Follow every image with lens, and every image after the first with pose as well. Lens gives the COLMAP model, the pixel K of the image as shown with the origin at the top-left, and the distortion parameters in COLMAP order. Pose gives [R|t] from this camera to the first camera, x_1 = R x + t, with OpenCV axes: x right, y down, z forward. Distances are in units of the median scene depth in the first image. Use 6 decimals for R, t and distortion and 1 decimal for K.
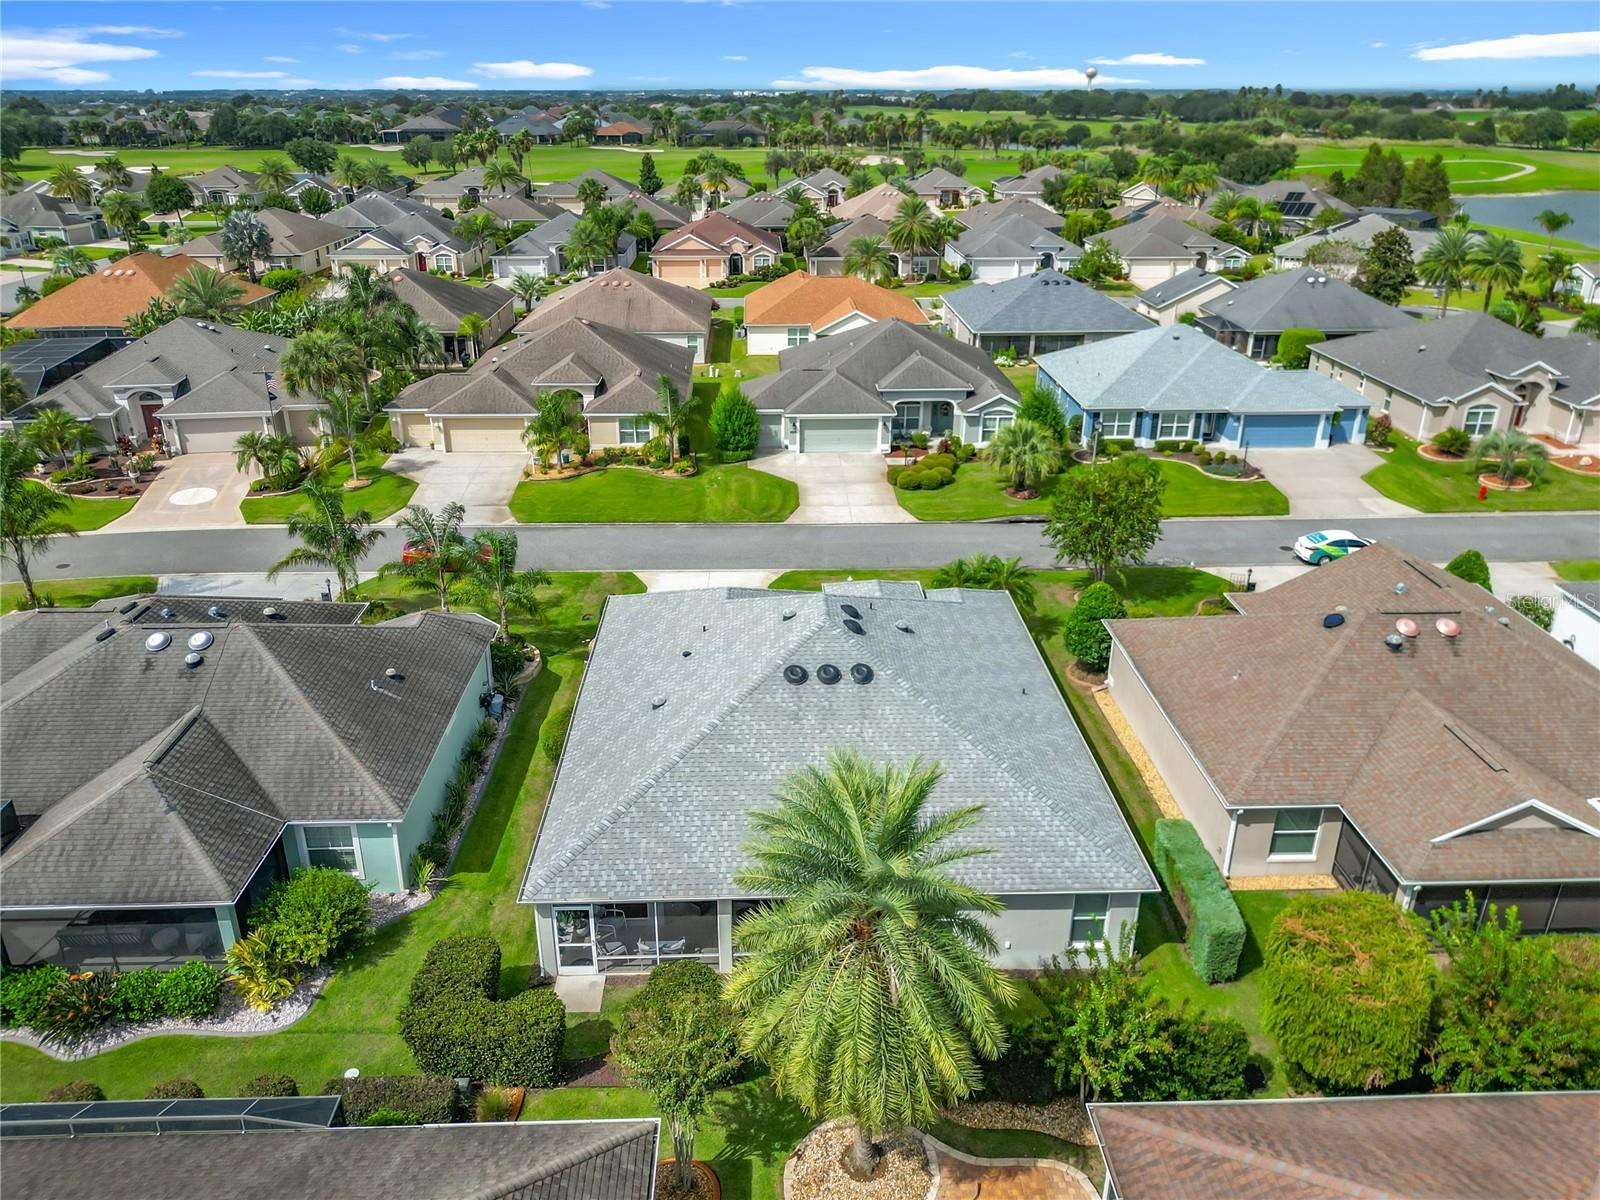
lens RADIAL K [[1165.0, 0, 794.7], [0, 1165.0, 600.6], [0, 0, 1]] dist [0.039110, -0.057454]
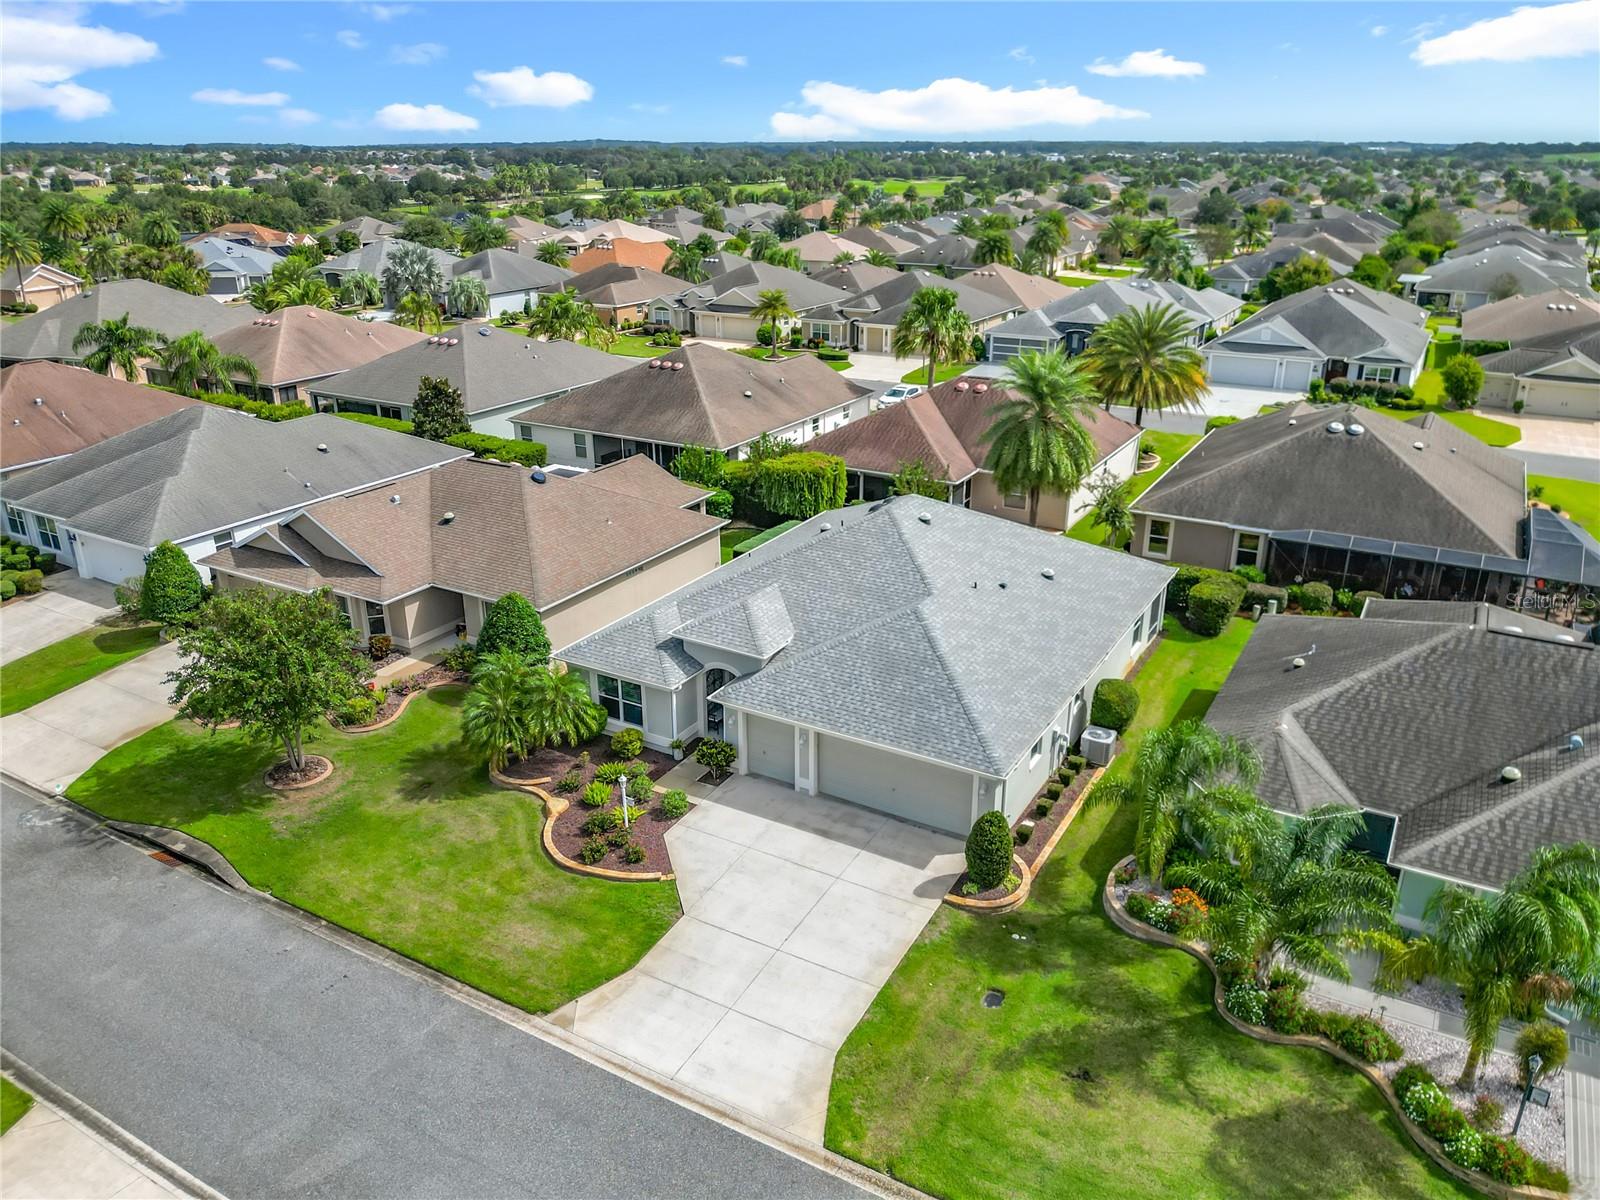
lens RADIAL K [[1183.9, 0, 791.9], [0, 1183.9, 566.1], [0, 0, 1]] dist [0.022610, -0.066844]
pose [[-0.847267, -0.176213, 0.501087, -0.237134], [0.214404, 0.749646, 0.626149, -0.346051], [-0.485973, 0.637950, -0.597369, 0.876233]]
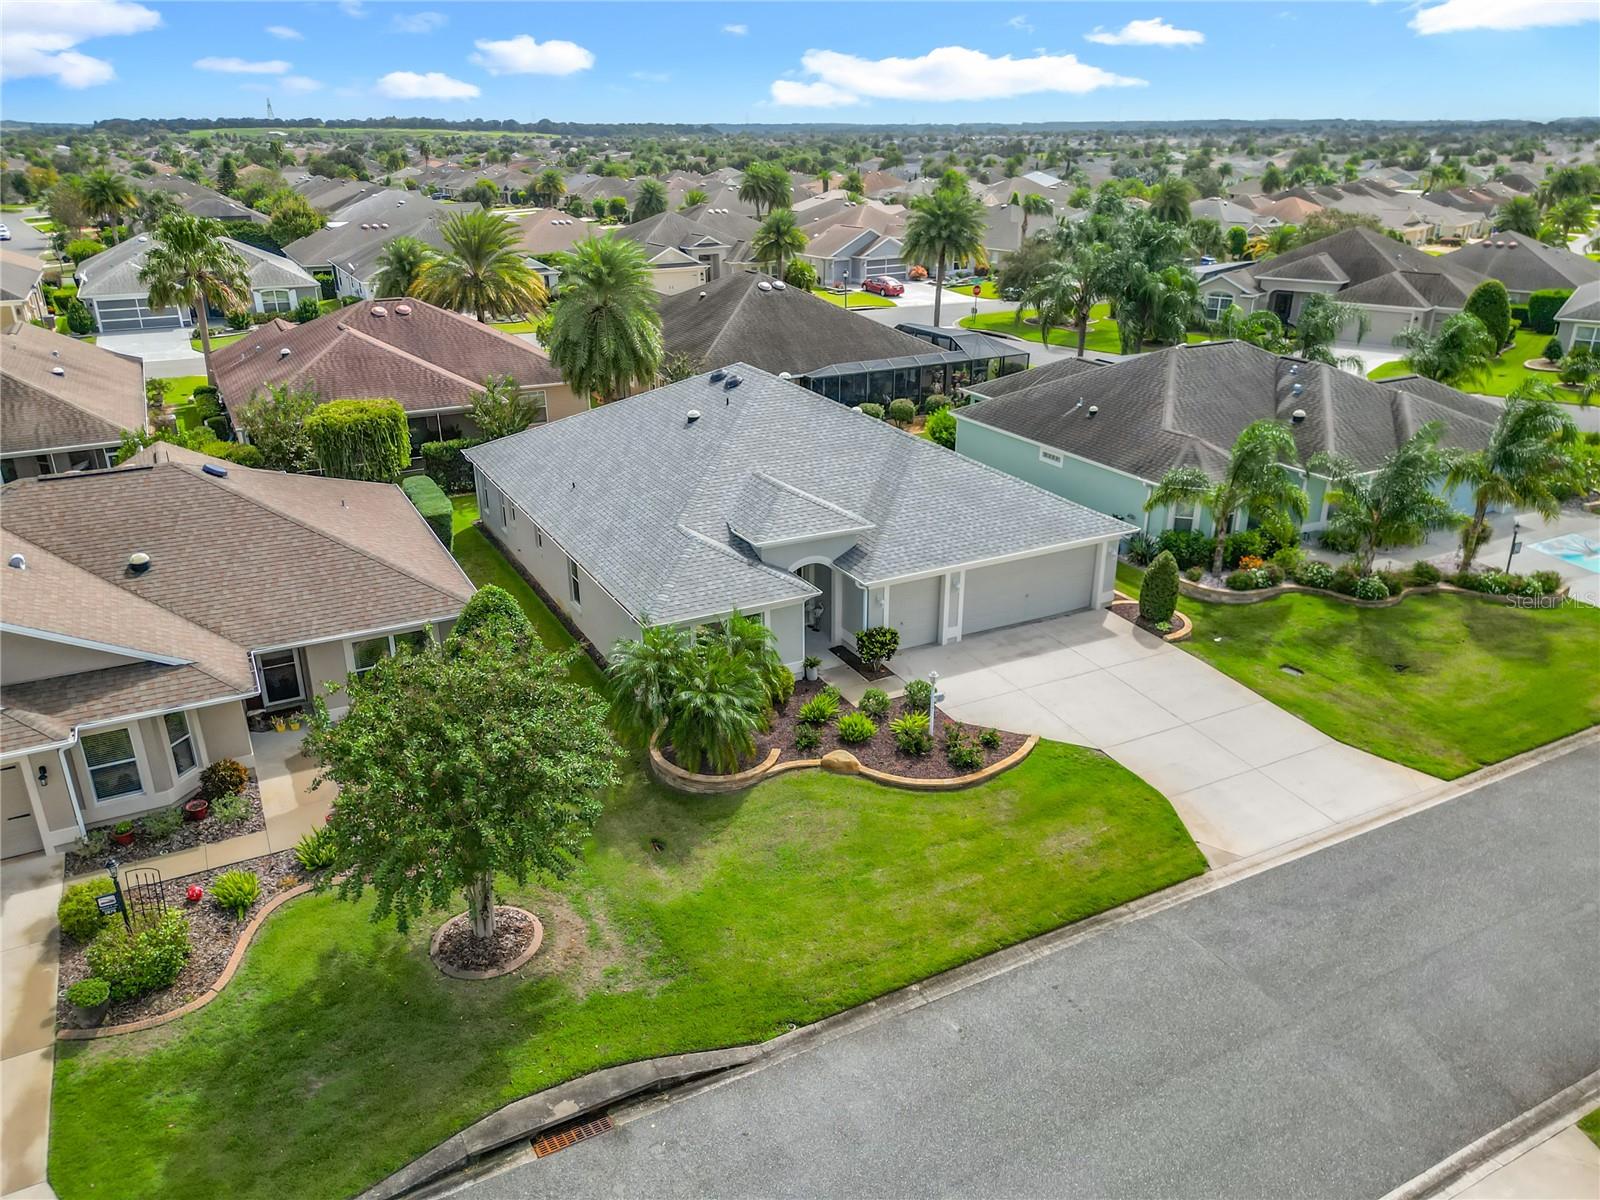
lens RADIAL K [[1152.7, 0, 793.4], [0, 1152.7, 598.8], [0, 0, 1]] dist [0.060668, -0.061846]
pose [[-0.898818, 0.167429, -0.405085, 0.224285], [-0.172103, 0.715149, 0.677453, -0.279715], [0.403121, 0.678623, -0.613974, 0.885017]]
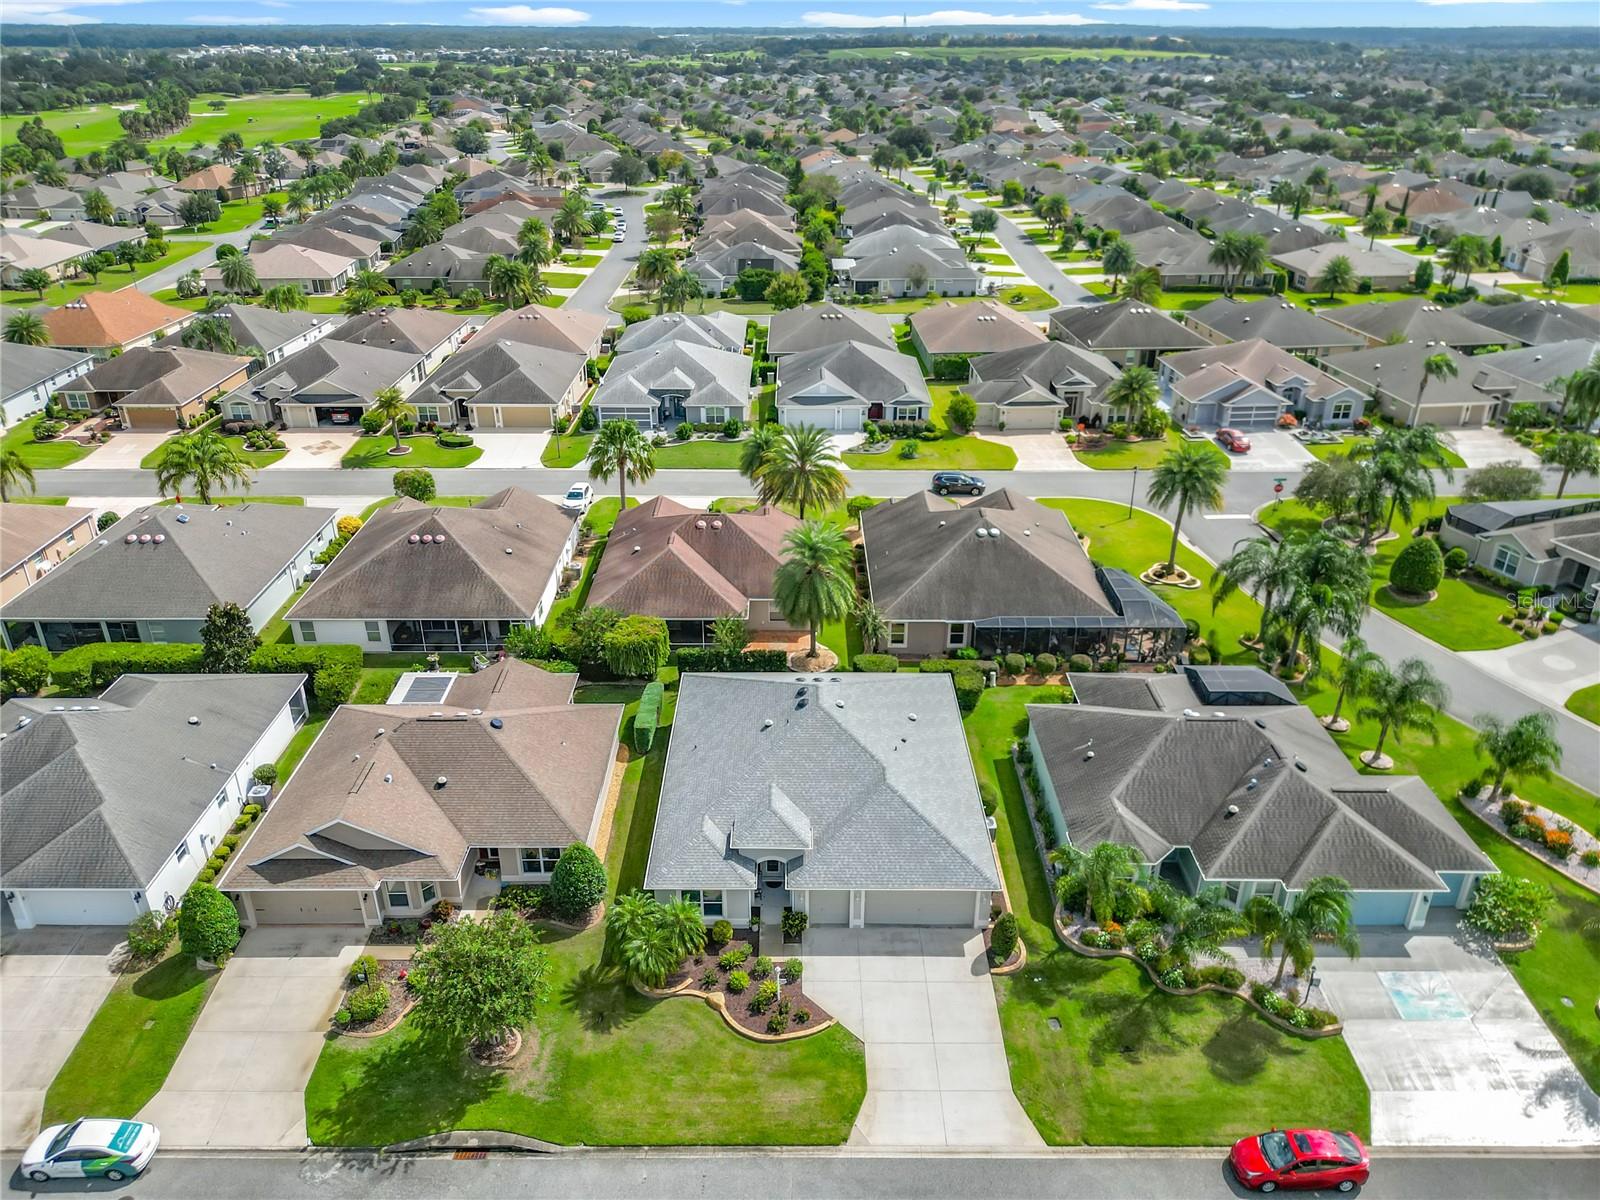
lens RADIAL K [[1157.2, 0, 794.5], [0, 1157.2, 596.1], [0, 0, 1]] dist [0.036158, -0.041663]
pose [[-0.999539, -0.014374, 0.026749, 0.008603], [0.011085, 0.647377, 0.762089, -0.653553], [-0.028271, 0.762034, -0.646919, 0.952904]]
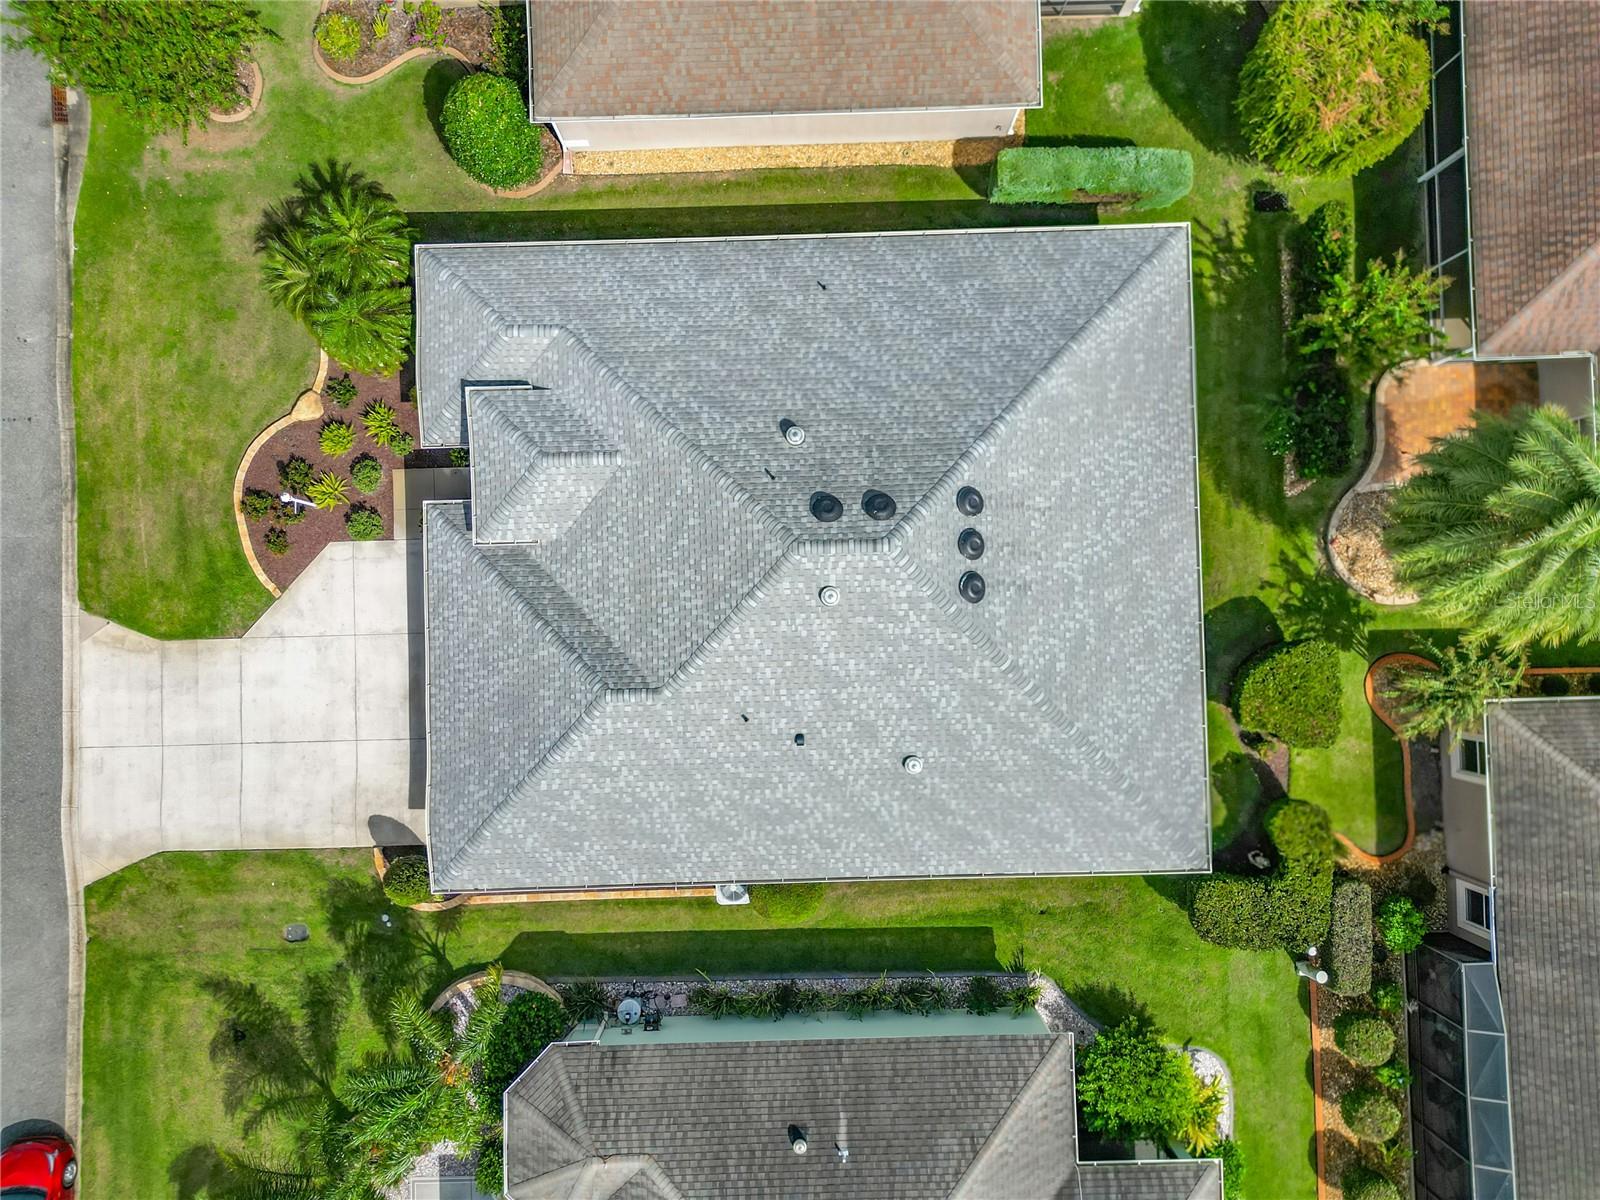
lens RADIAL K [[1138.6, 0, 796.3], [0, 1138.6, 603.4], [0, 0, 1]] dist [0.046142, -0.048185]
pose [[0.001922, -0.999937, 0.011068, -0.007920], [0.396611, 0.010922, 0.917922, -0.305509], [-0.917985, 0.002625, 0.396607, 0.367441]]
